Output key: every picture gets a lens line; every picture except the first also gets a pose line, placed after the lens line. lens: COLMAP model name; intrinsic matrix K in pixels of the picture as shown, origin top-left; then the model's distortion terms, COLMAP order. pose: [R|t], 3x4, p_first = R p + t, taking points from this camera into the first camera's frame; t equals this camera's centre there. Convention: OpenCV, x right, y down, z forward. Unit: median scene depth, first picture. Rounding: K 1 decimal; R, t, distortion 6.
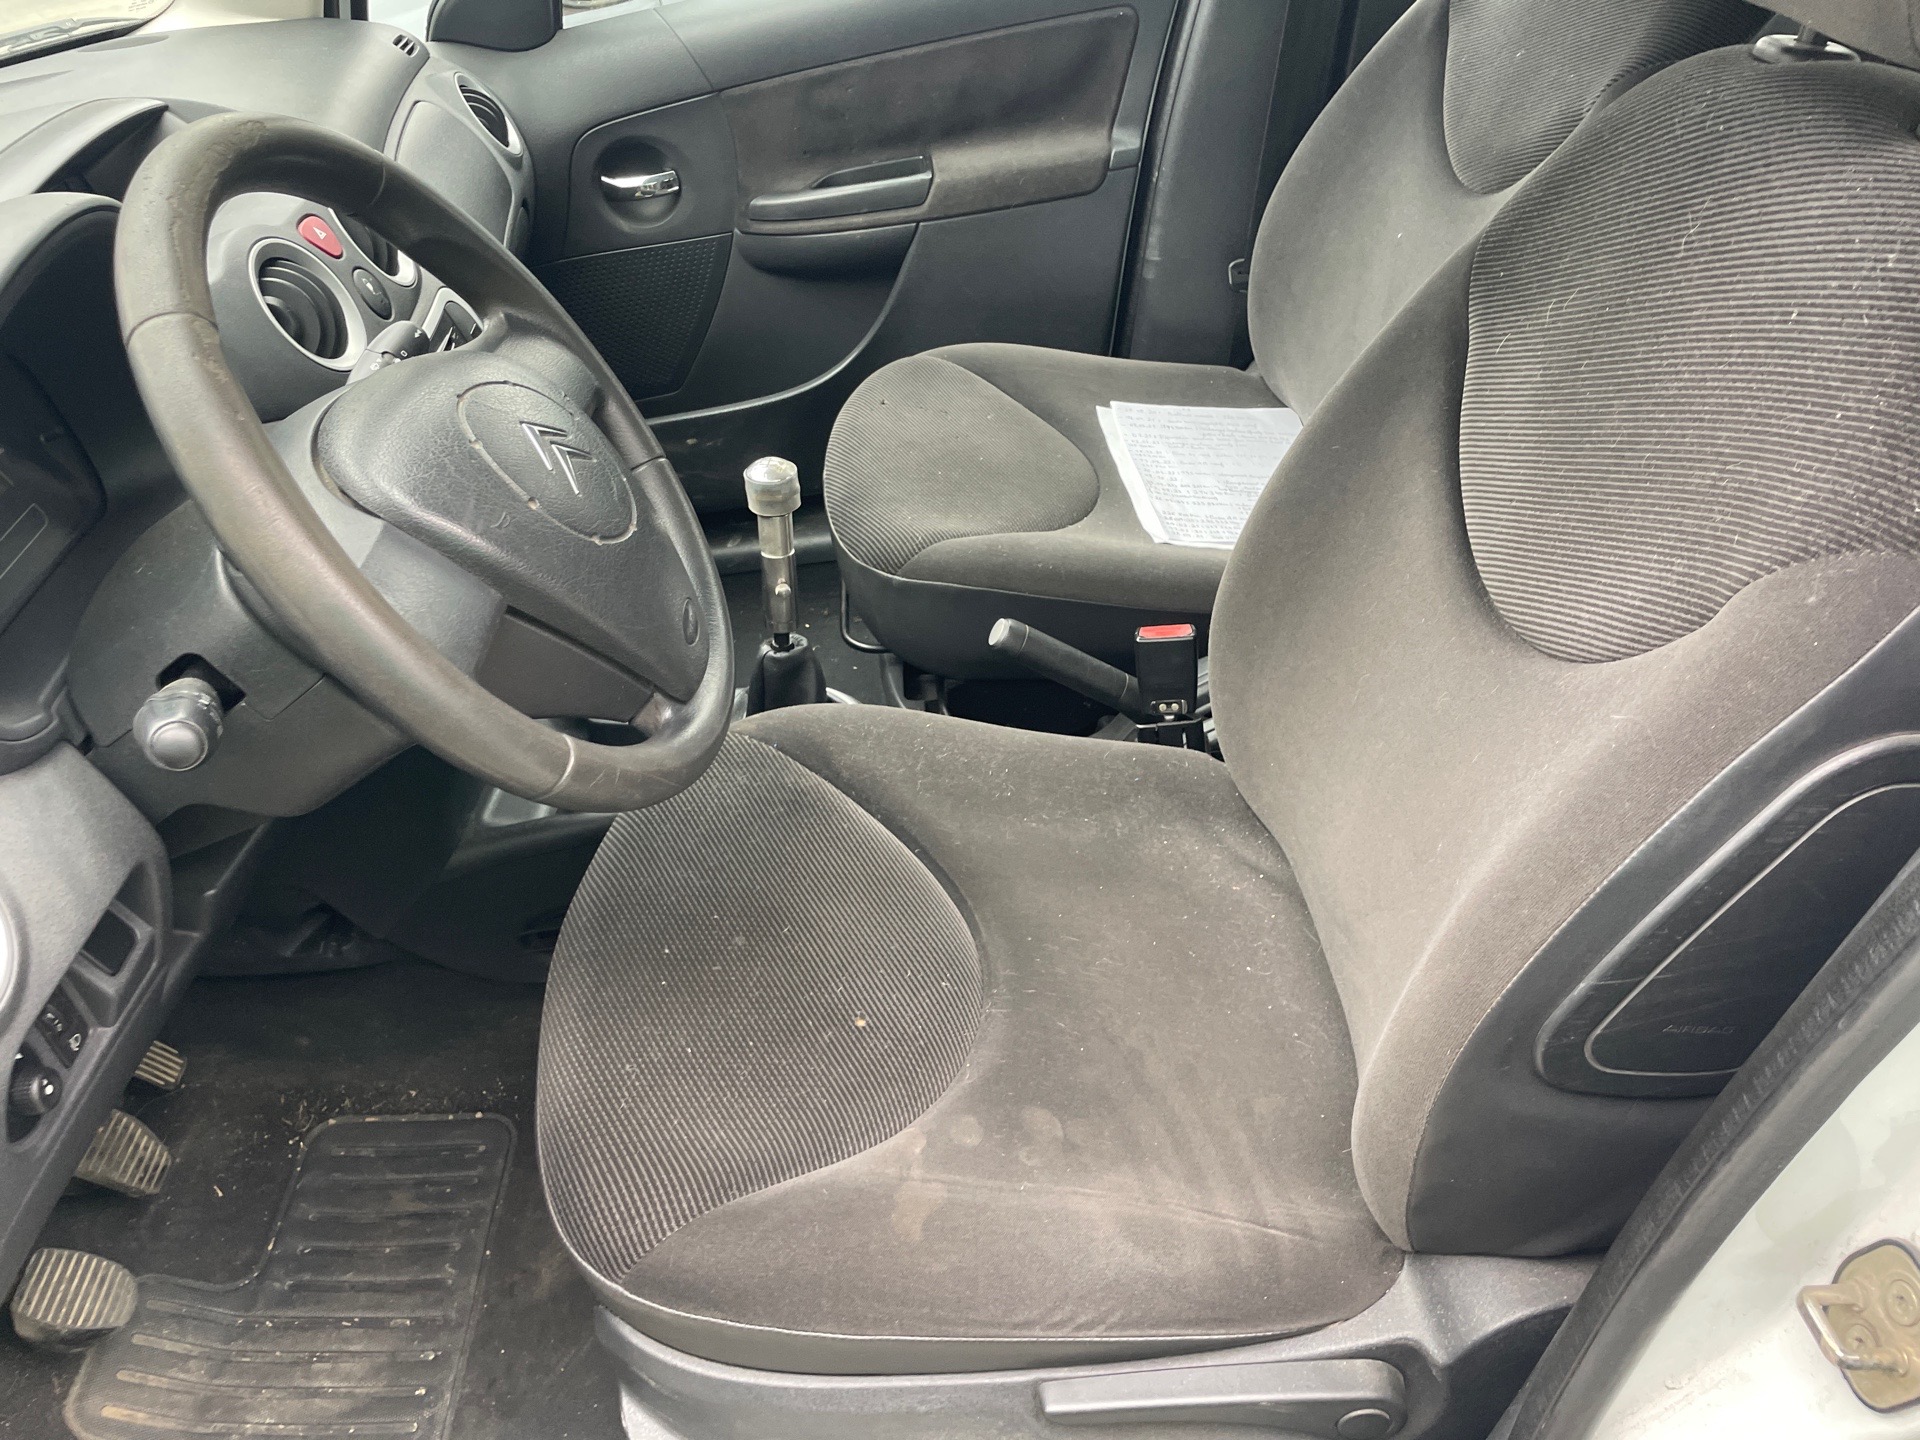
lens RADIAL K [[1453.6, 0, 960.0], [0, 1453.6, 720.0], [0, 0, 1]] dist [0.089483, -0.122660]
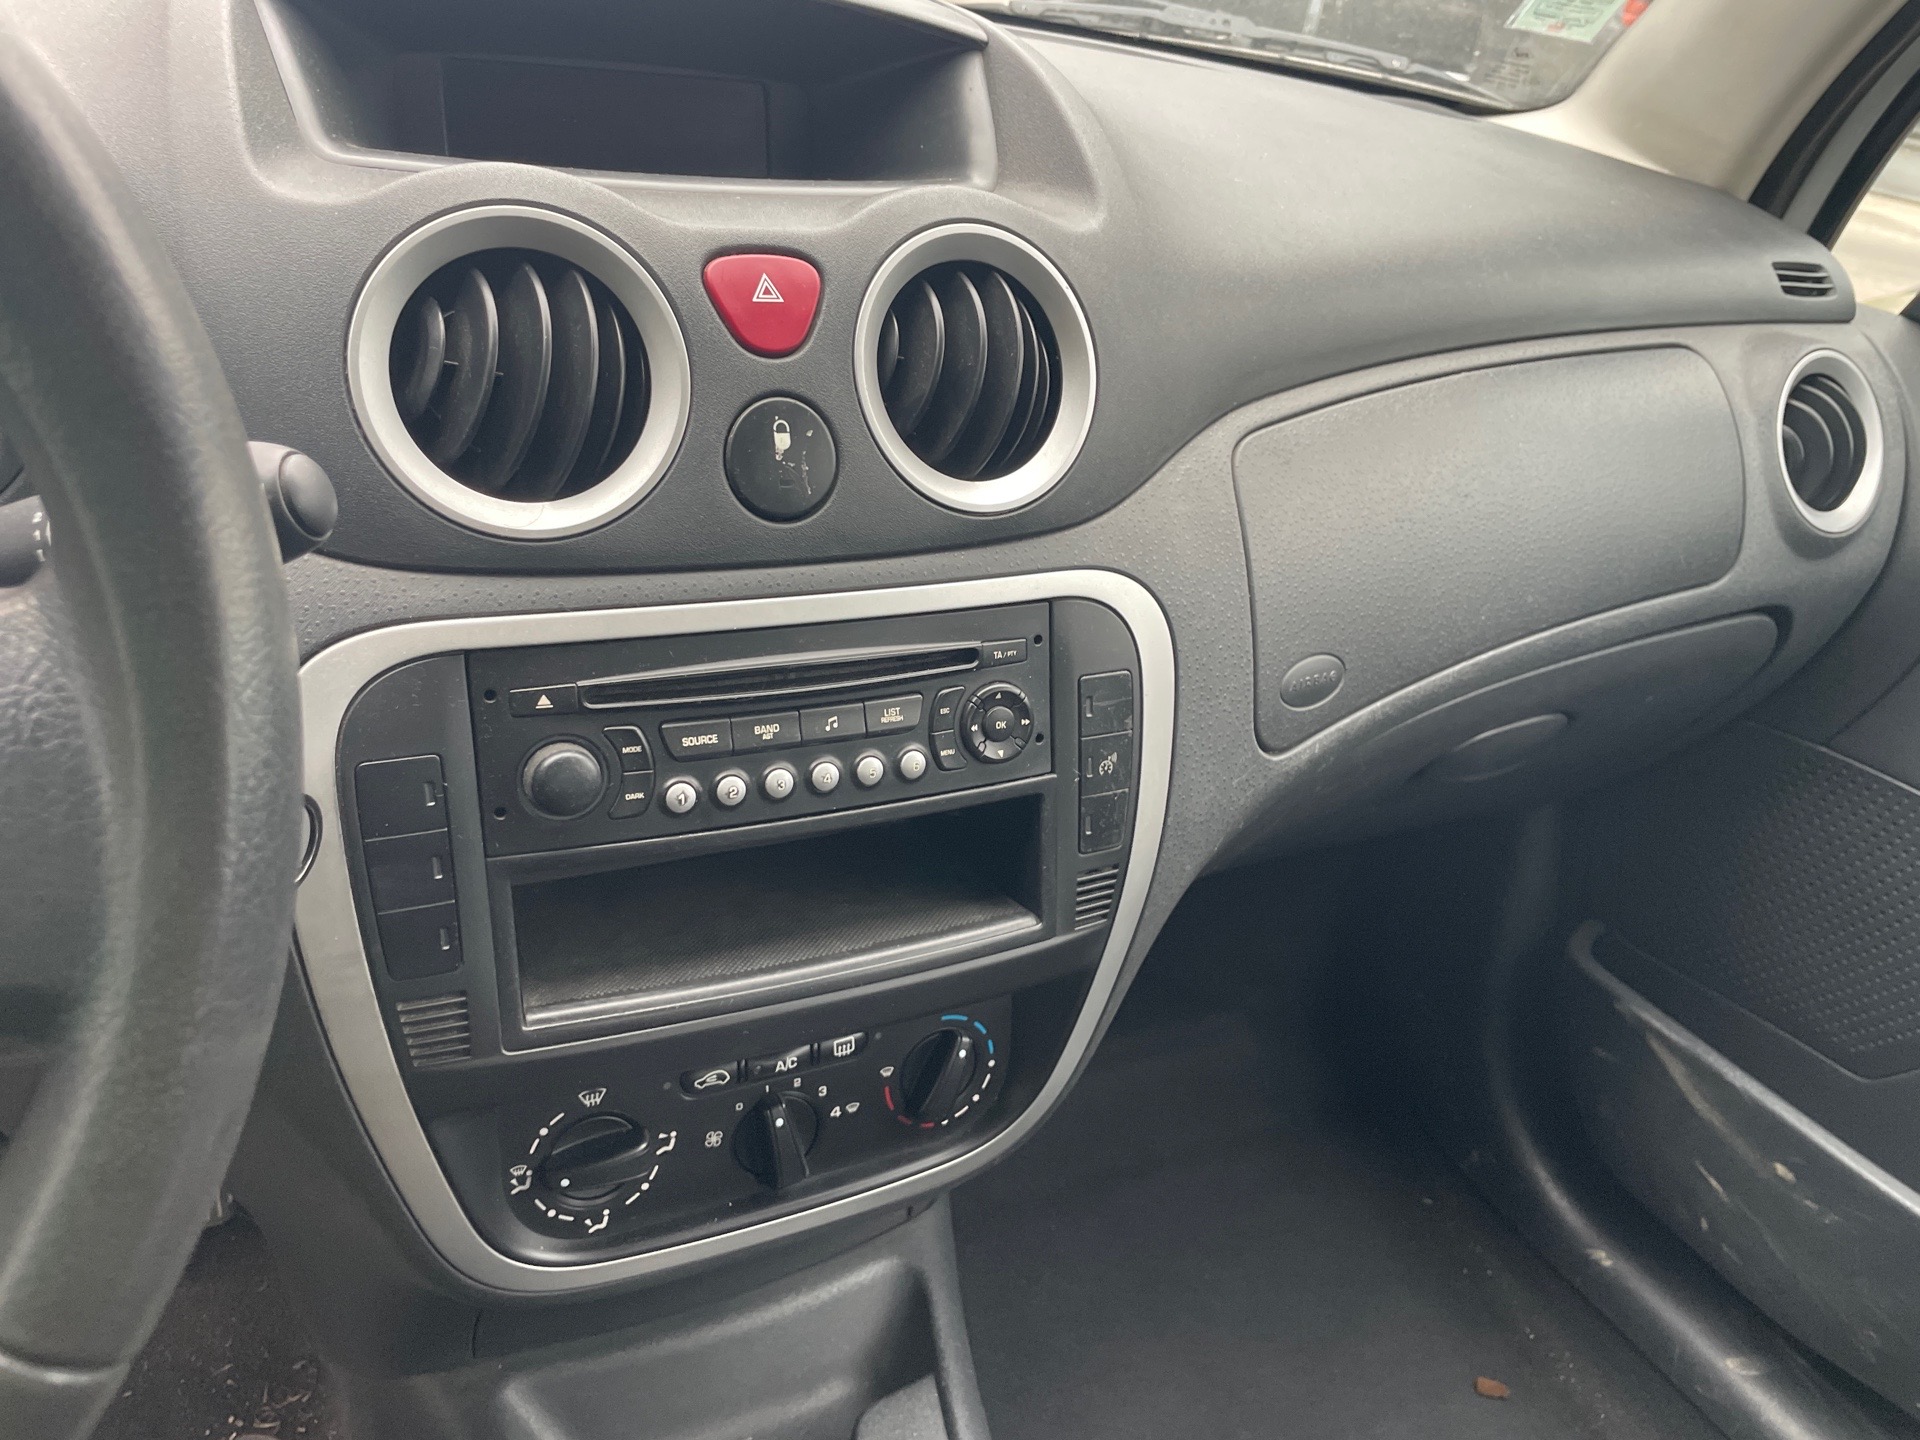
lens RADIAL K [[1463.7, 0, 978.9], [0, 1463.7, 695.2], [0, 0, 1]] dist [0.071251, -0.106121]
pose [[0.374800, 0.550057, -0.746299, -0.012455], [-0.682886, 0.708242, 0.179054, -0.332402], [0.627050, 0.442528, 0.641075, 0.733877]]
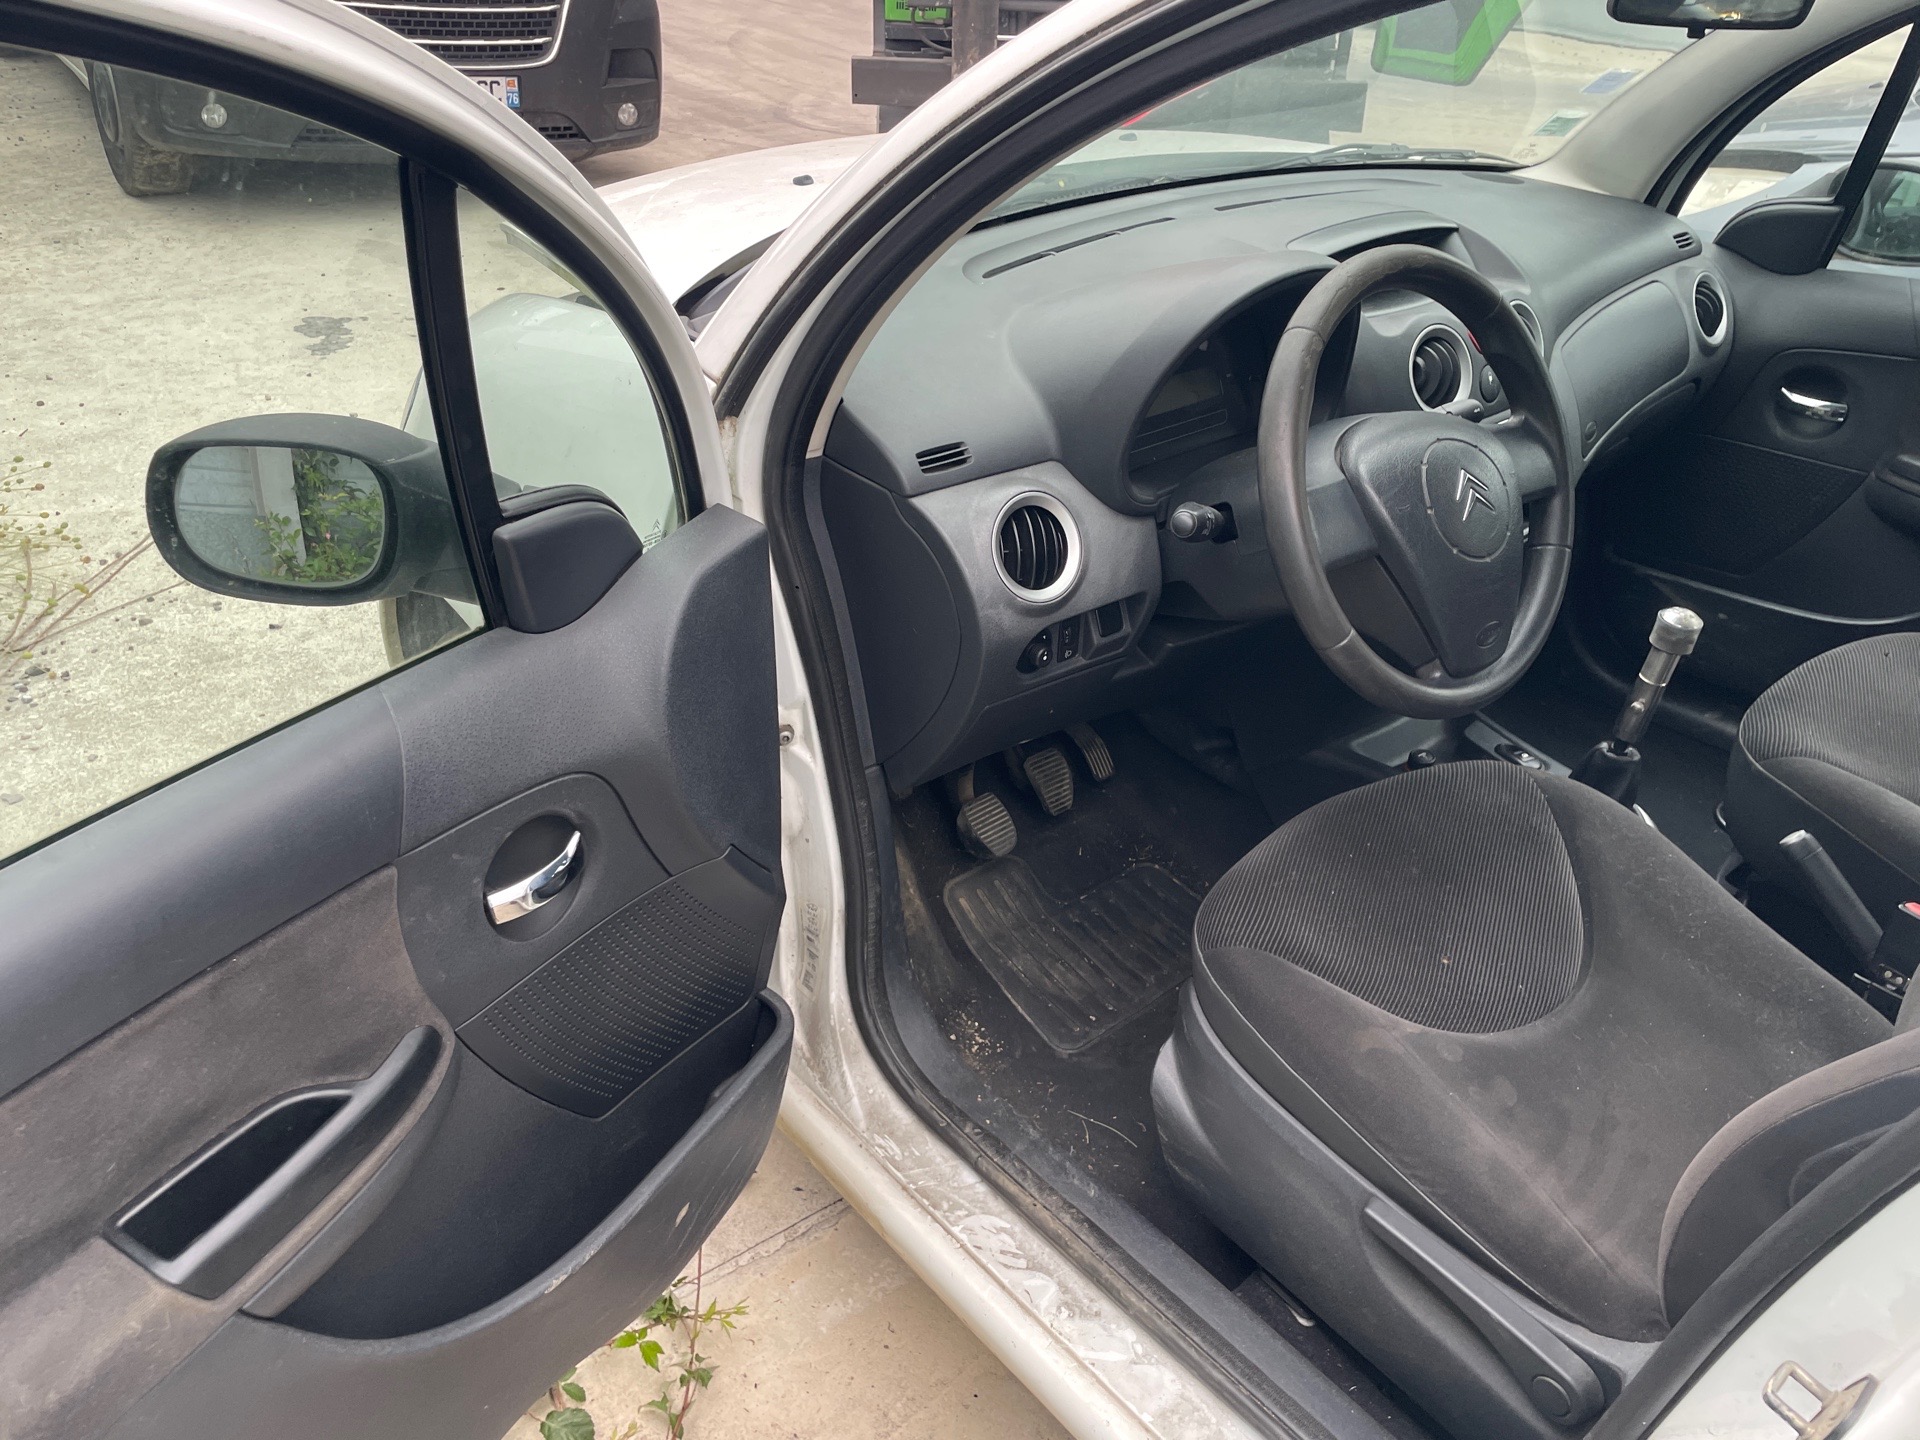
lens RADIAL K [[1449.5, 0, 971.2], [0, 1449.5, 735.1], [0, 0, 1]] dist [0.085362, -0.111537]
pose [[0.604840, 0.508316, -0.613012, 0.334856], [-0.548540, 0.823974, 0.142021, 0.069127], [0.577298, 0.250361, 0.777204, -0.318053]]
